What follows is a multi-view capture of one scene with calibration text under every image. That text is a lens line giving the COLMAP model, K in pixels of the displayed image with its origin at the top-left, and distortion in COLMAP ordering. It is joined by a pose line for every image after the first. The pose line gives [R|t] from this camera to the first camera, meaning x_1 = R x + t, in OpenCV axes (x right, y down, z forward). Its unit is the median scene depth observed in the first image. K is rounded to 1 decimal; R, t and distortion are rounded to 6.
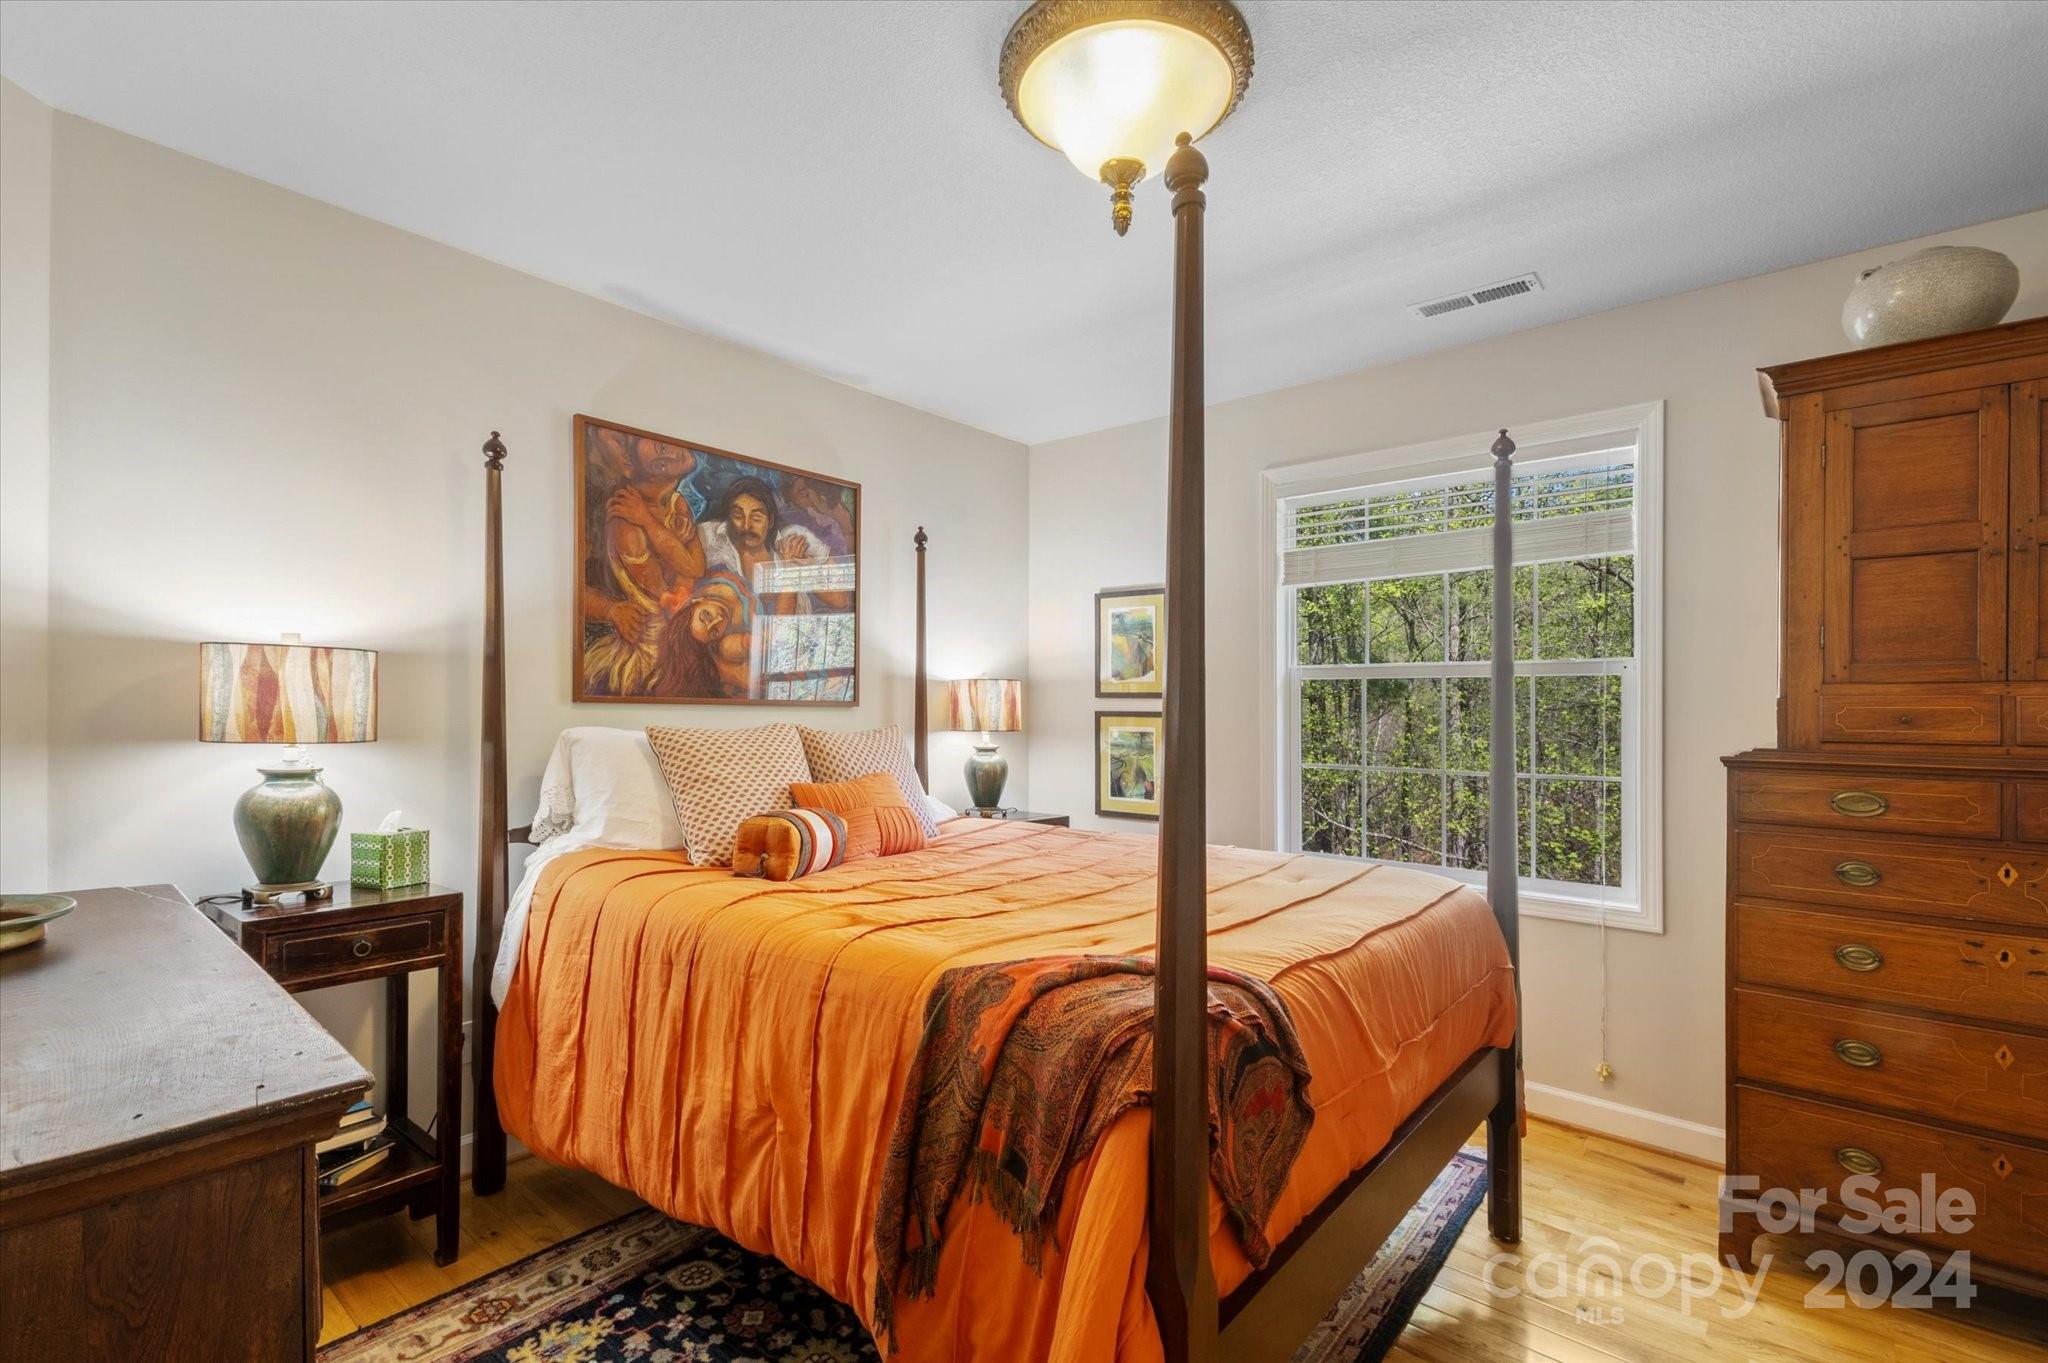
lens RADIAL K [[913.5, 0, 1028.7], [0, 913.5, 699.5], [0, 0, 1]] dist [0.001022, -0.000233]
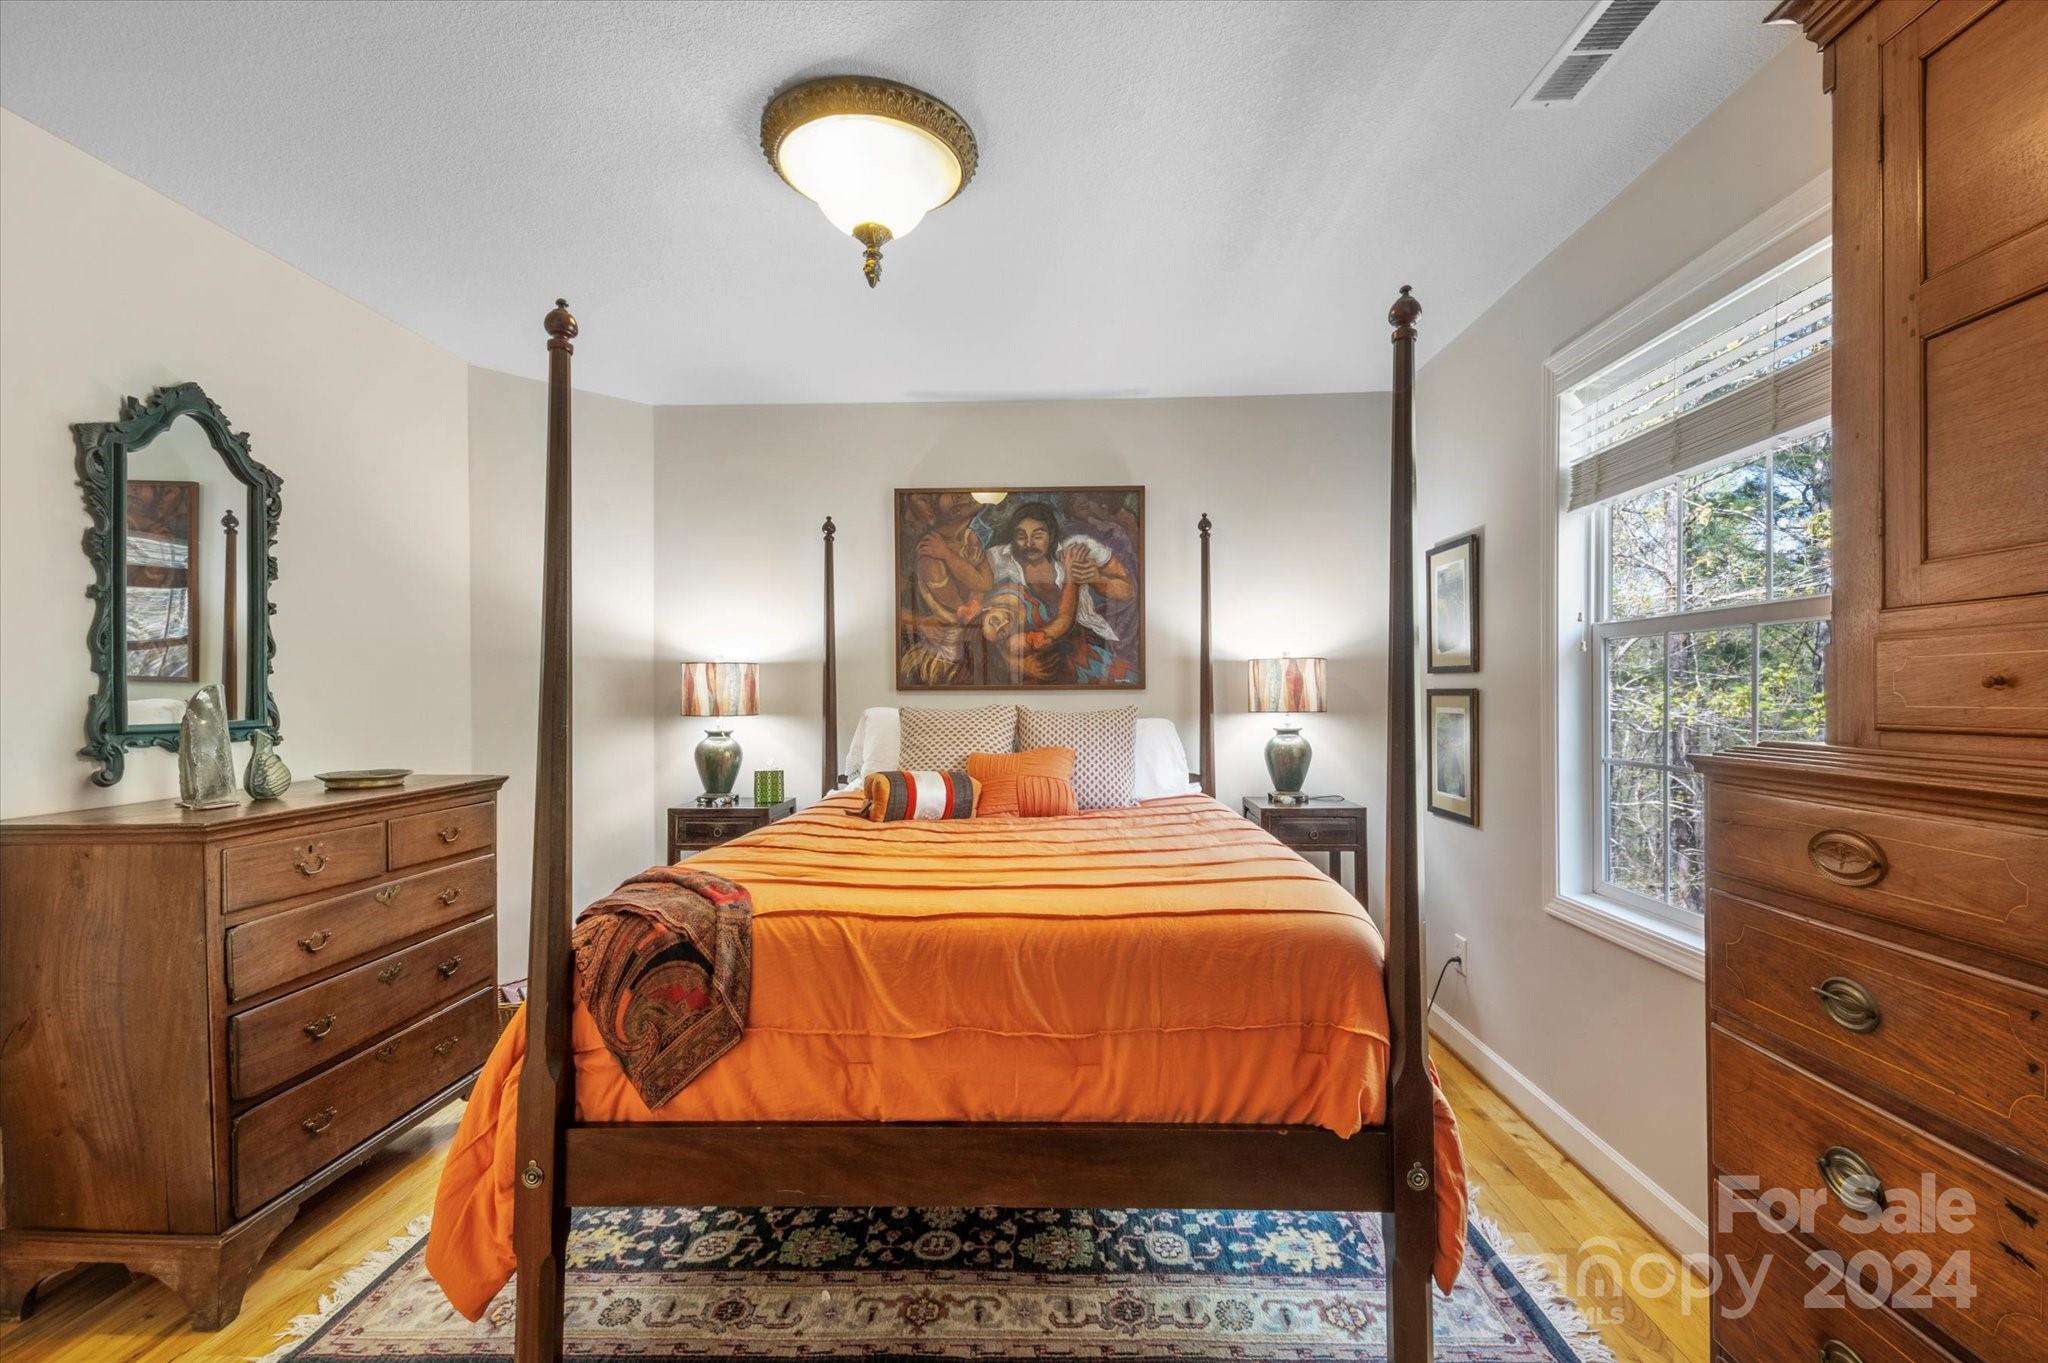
lens RADIAL K [[913.5, 0, 1029.3], [0, 913.5, 687.6], [0, 0, 1]] dist [0.001022, -0.000233]
pose [[0.625686, -0.019802, -0.779823, 0.681366], [0.022930, 0.999713, -0.006988, 0.012136], [0.779738, -0.013509, 0.625961, 0.243141]]
